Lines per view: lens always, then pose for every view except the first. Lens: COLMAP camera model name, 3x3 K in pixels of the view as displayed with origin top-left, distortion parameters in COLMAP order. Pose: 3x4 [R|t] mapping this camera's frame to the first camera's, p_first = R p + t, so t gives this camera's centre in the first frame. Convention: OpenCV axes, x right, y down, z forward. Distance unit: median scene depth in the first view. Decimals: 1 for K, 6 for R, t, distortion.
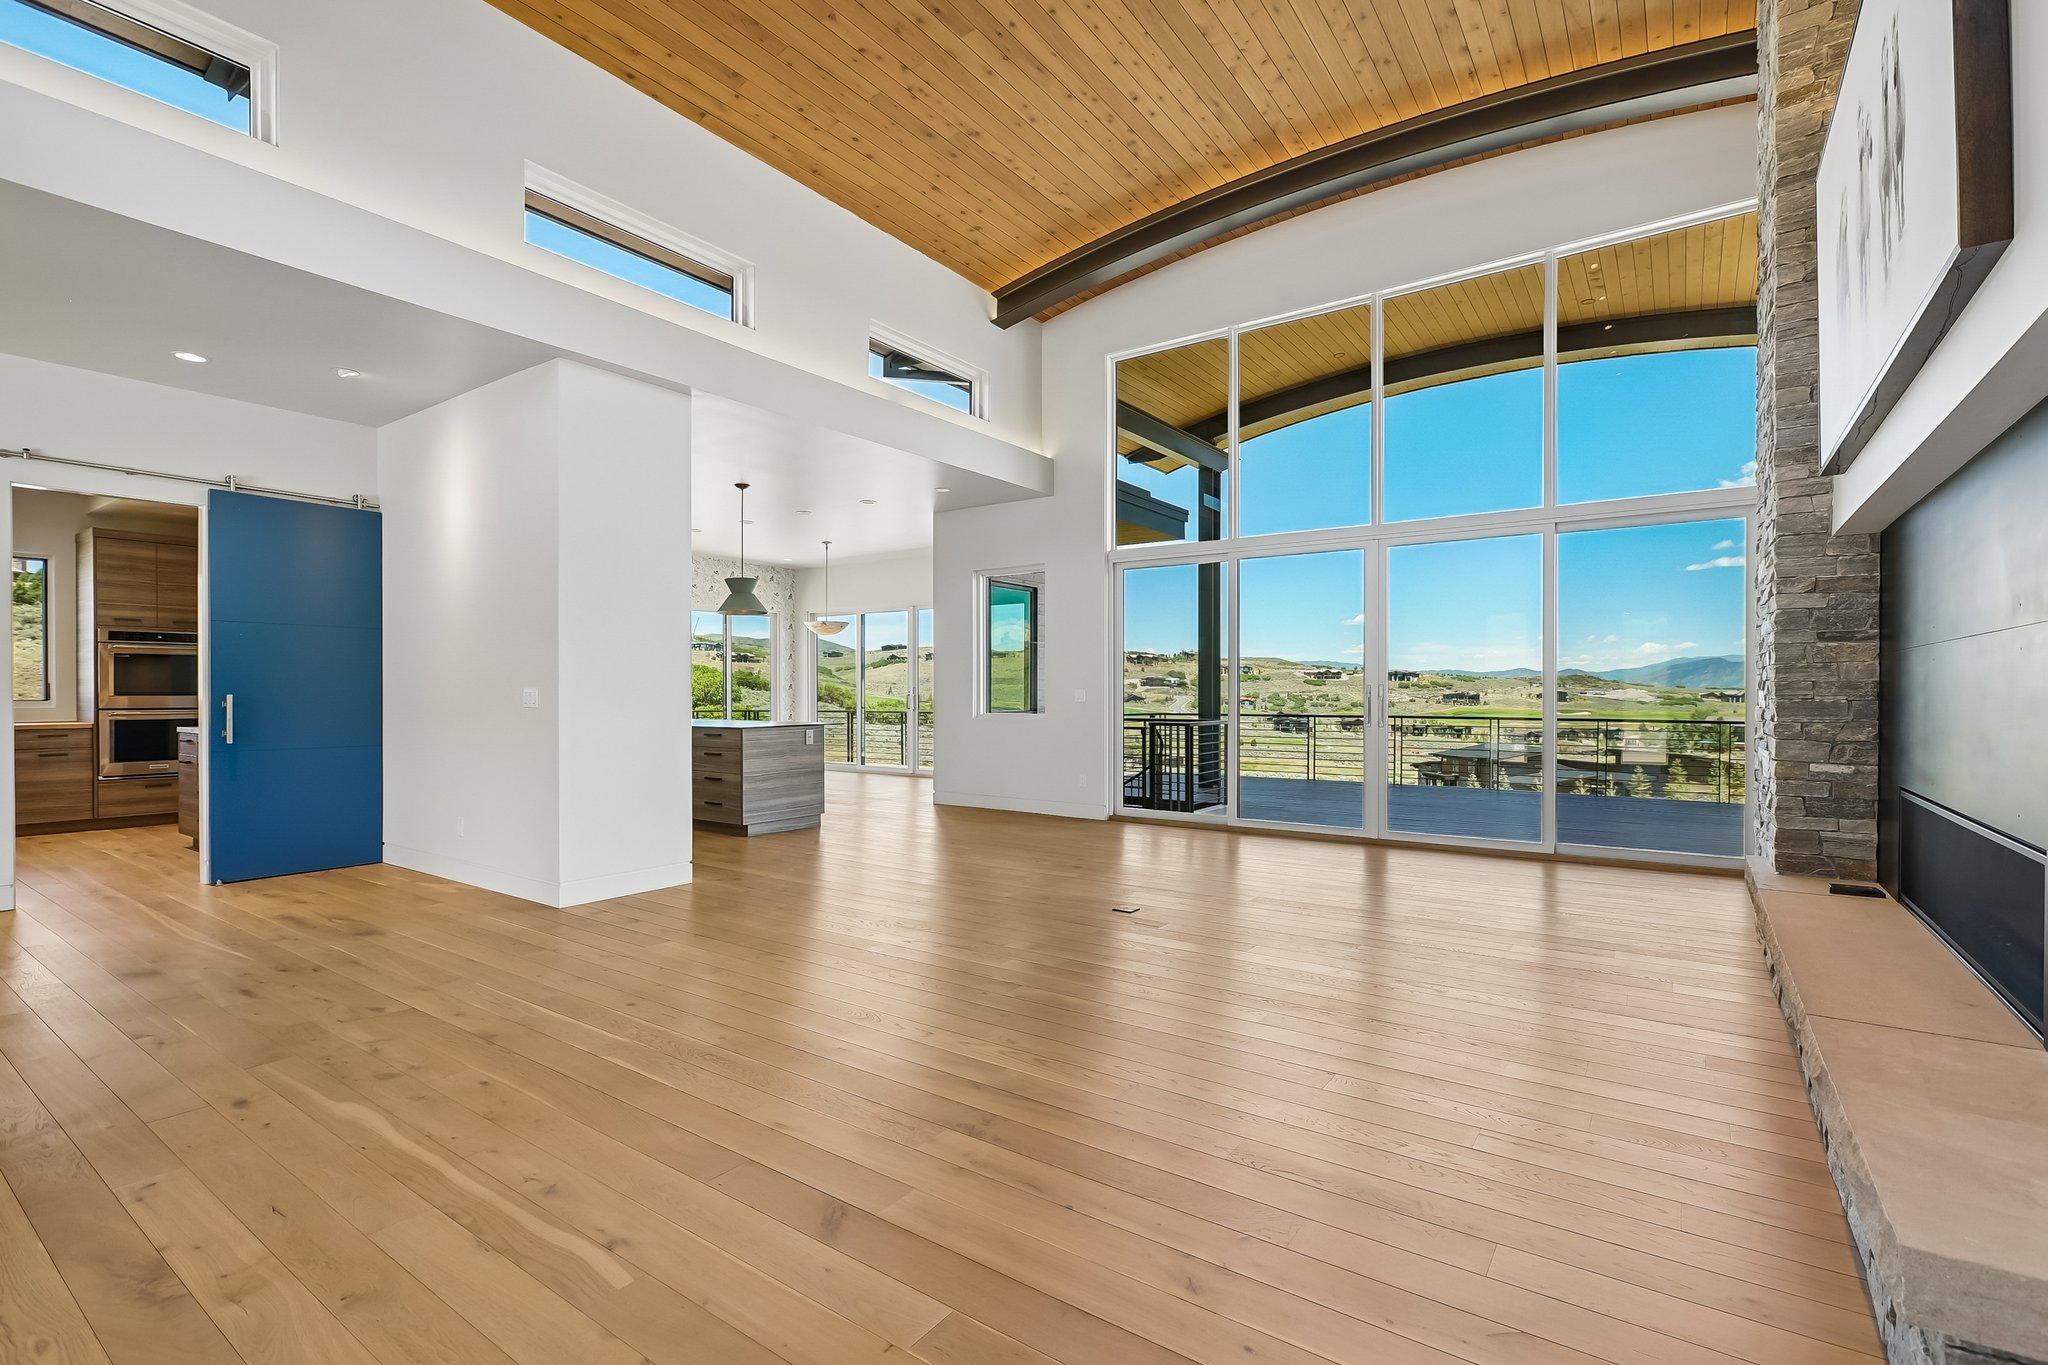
lens RADIAL K [[923.9, 0, 1042.4], [0, 923.9, 693.7], [0, 0, 1]] dist [0.000901, 0.000741]
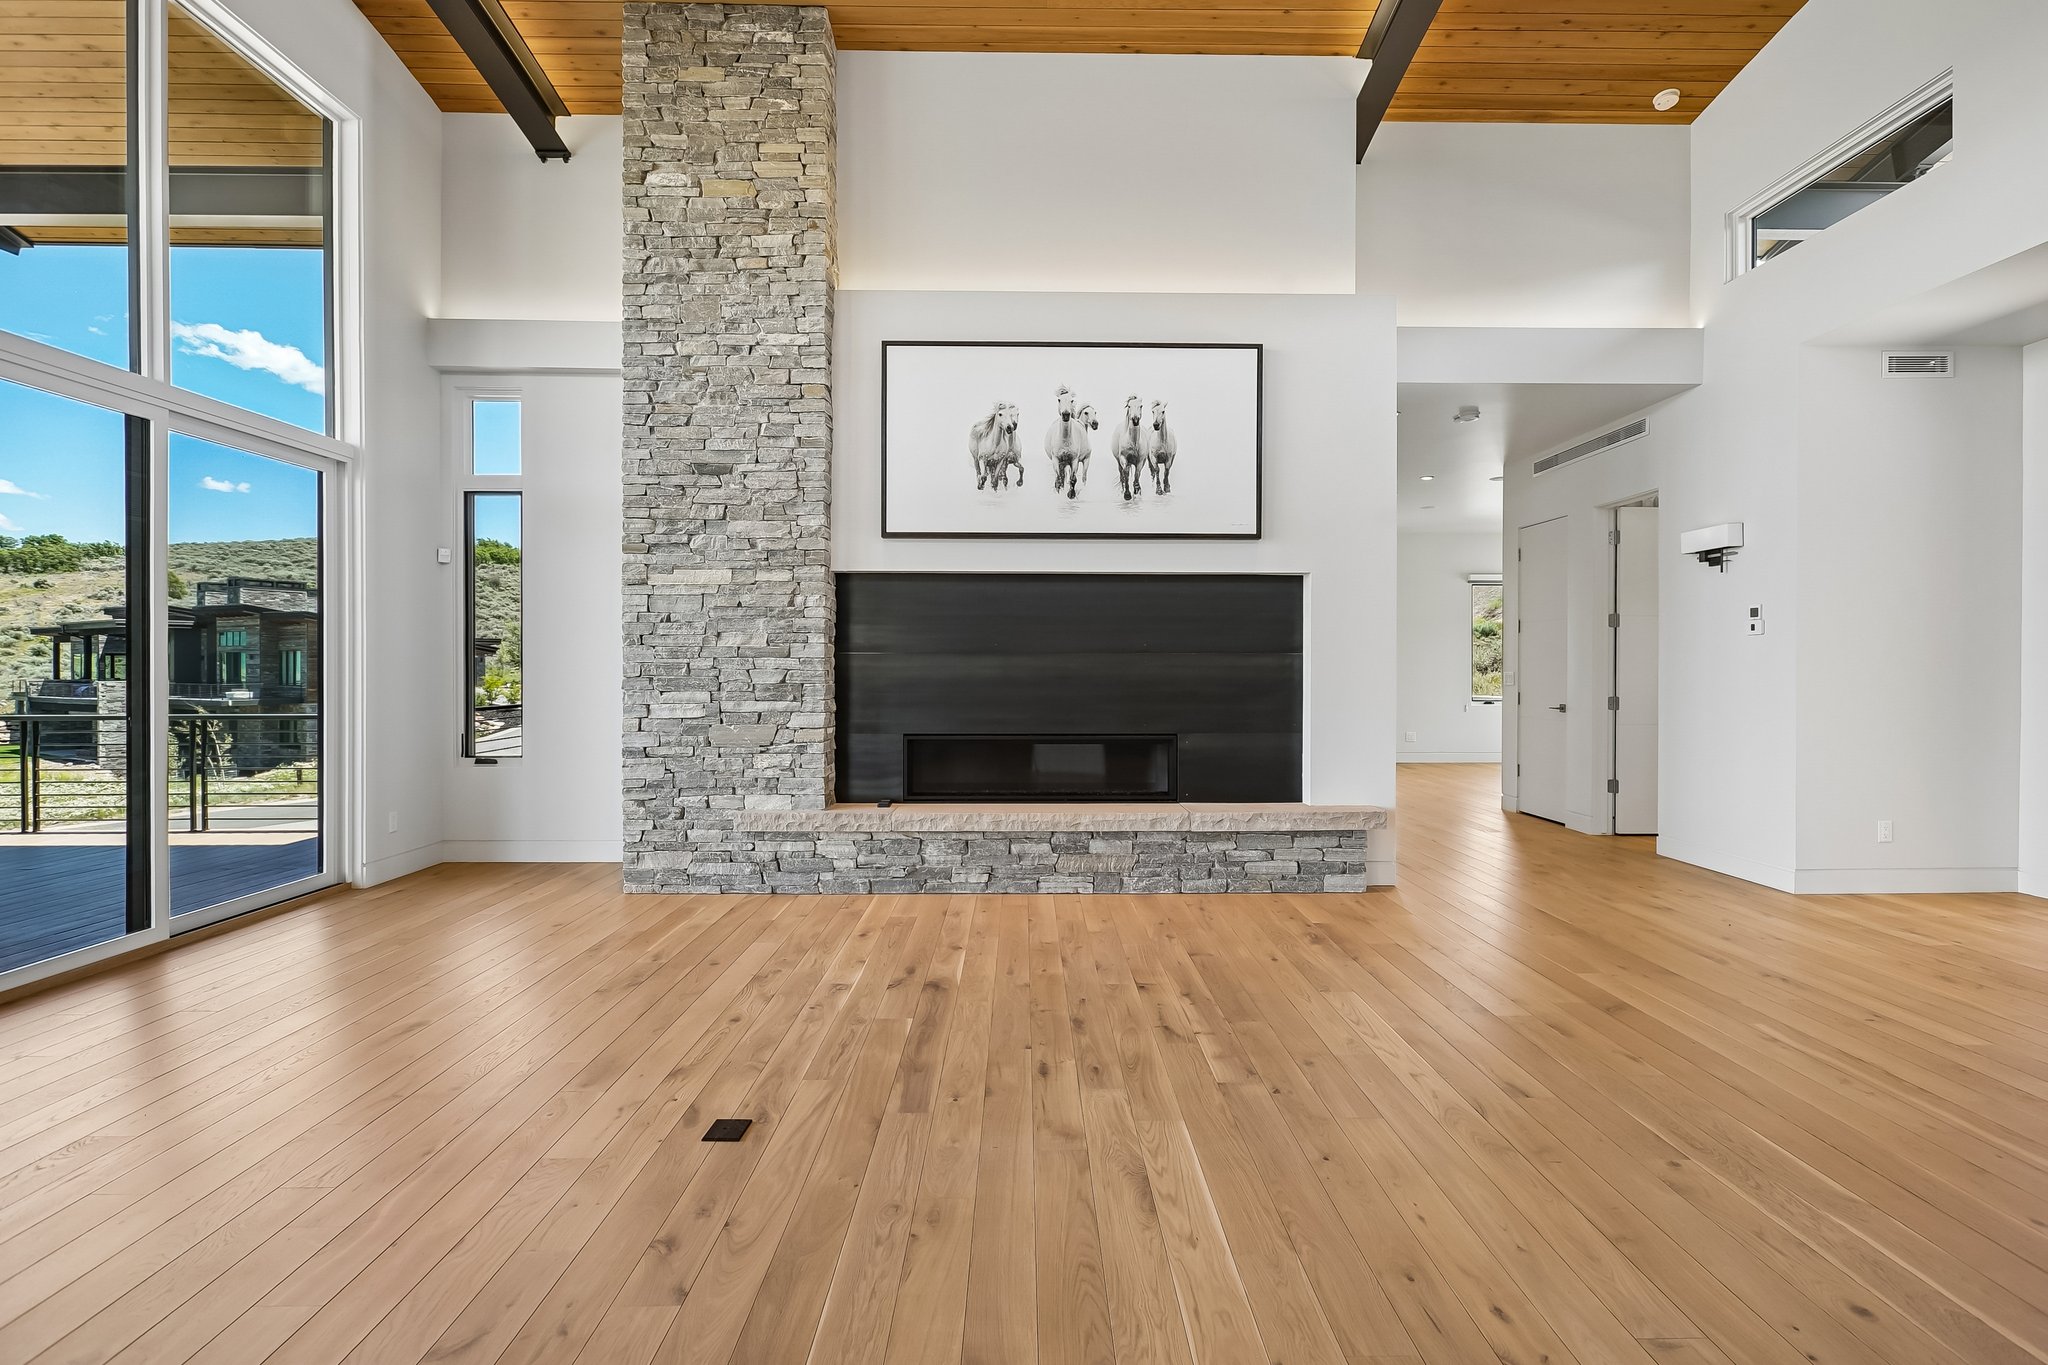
lens RADIAL K [[996.6, 0, 1034.5], [0, 996.6, 672.2], [0, 0, 1]] dist [-0.000702, 0.000717]
pose [[-0.580681, -0.004023, 0.814121, -0.341339], [0.000037, 0.999988, 0.004967, -0.010463], [-0.814131, 0.002914, -0.580674, 0.921626]]
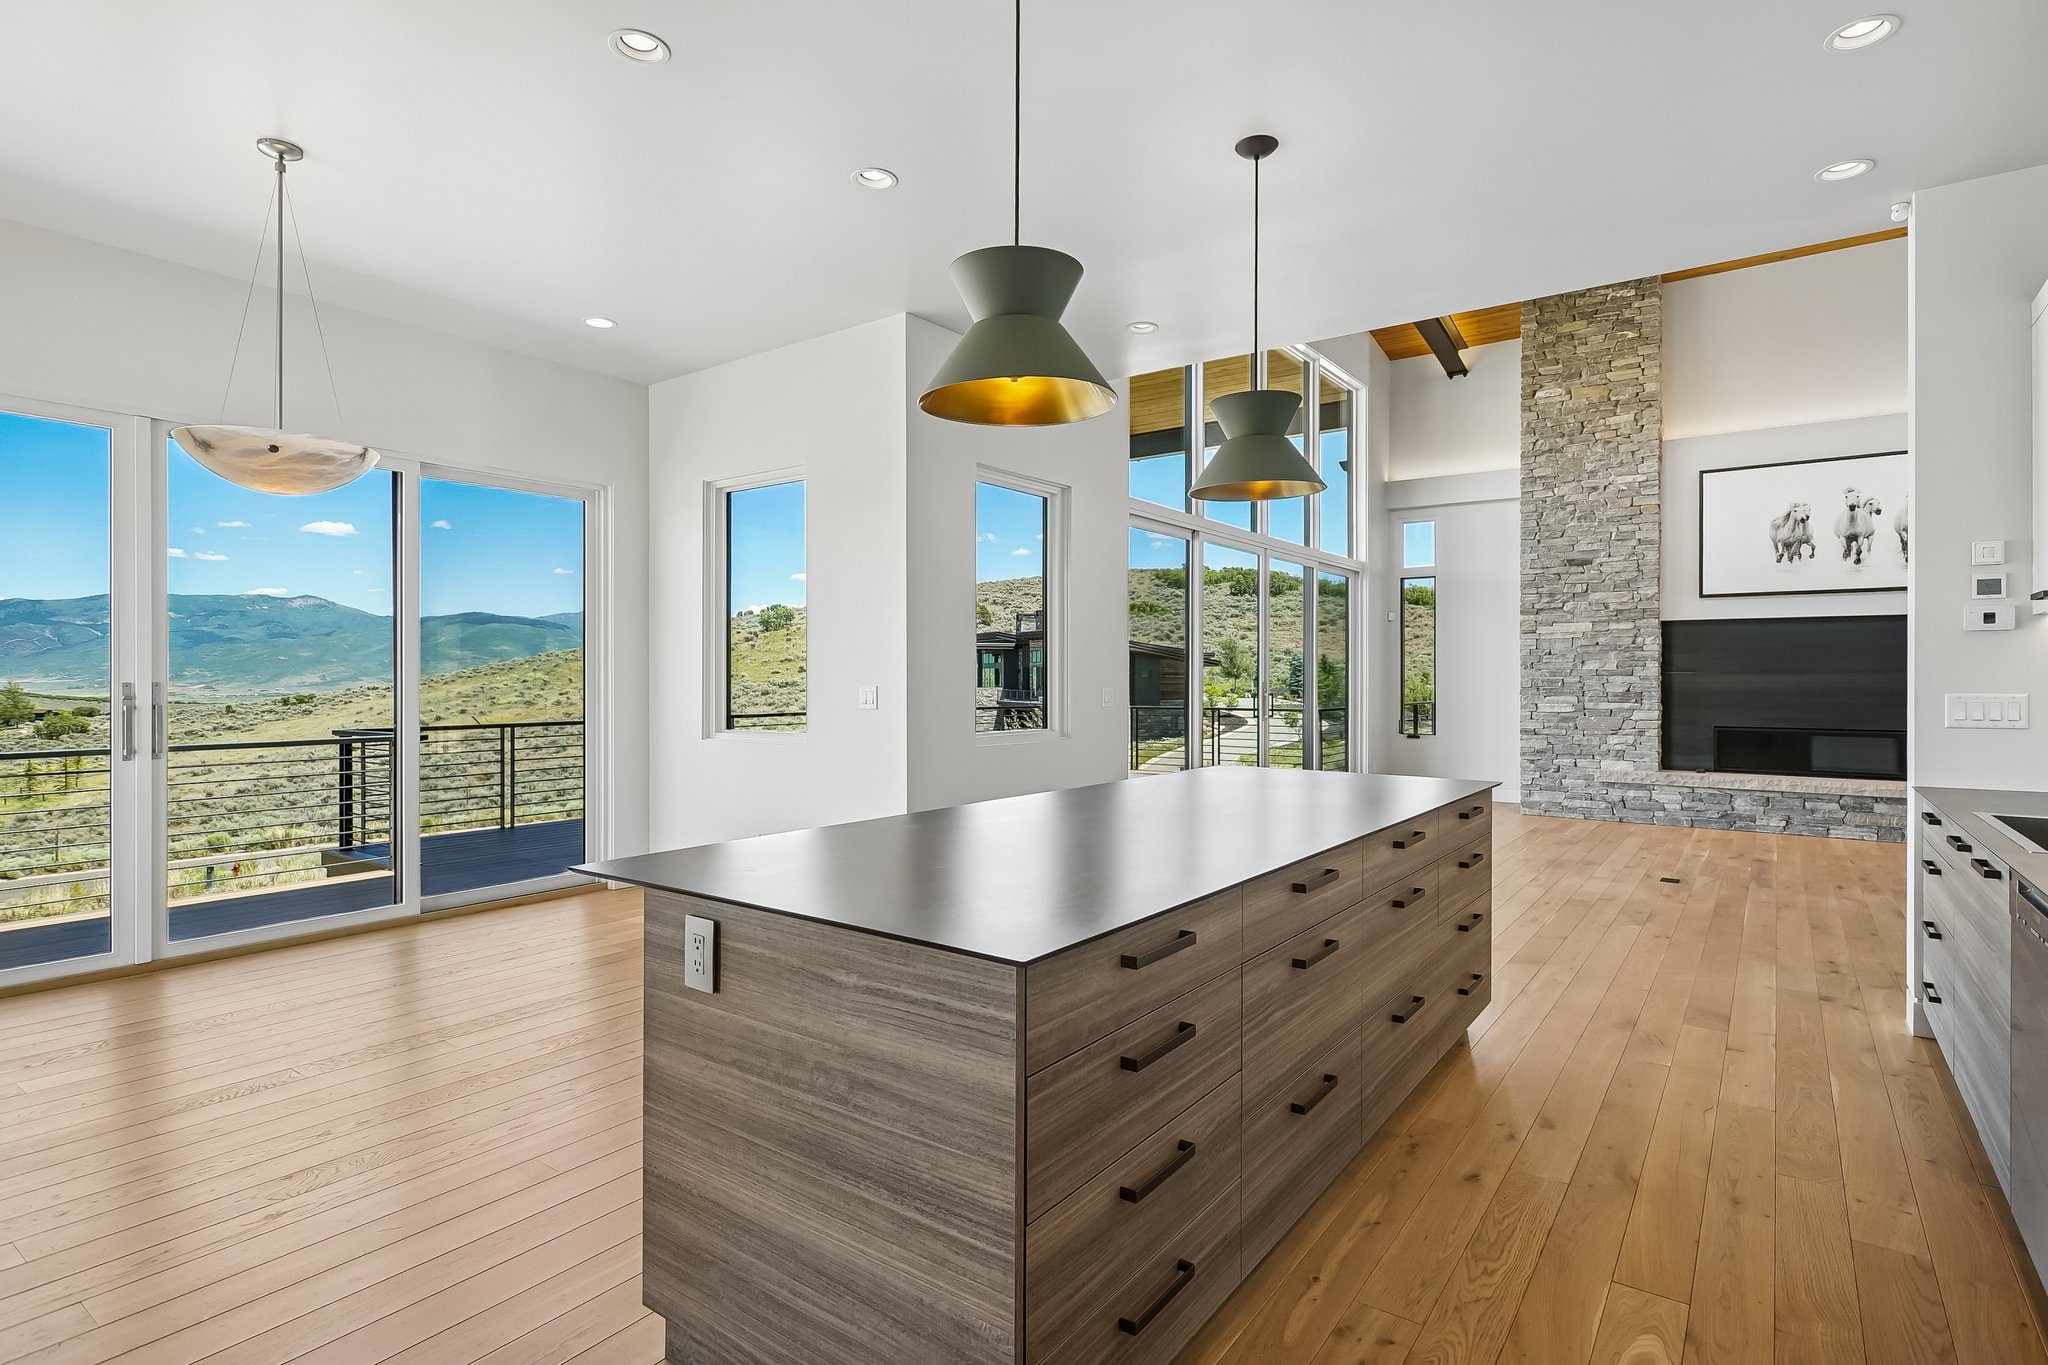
lens RADIAL K [[1018.2, 0, 1038.2], [0, 1018.2, 675.7], [0, 0, 1]] dist [0.003138, 0.000646]
pose [[0.019646, 0.001770, 0.999805, -0.944653], [0.000248, 0.999998, -0.001775, -0.016688], [-0.999807, 0.000283, 0.019645, 1.386938]]
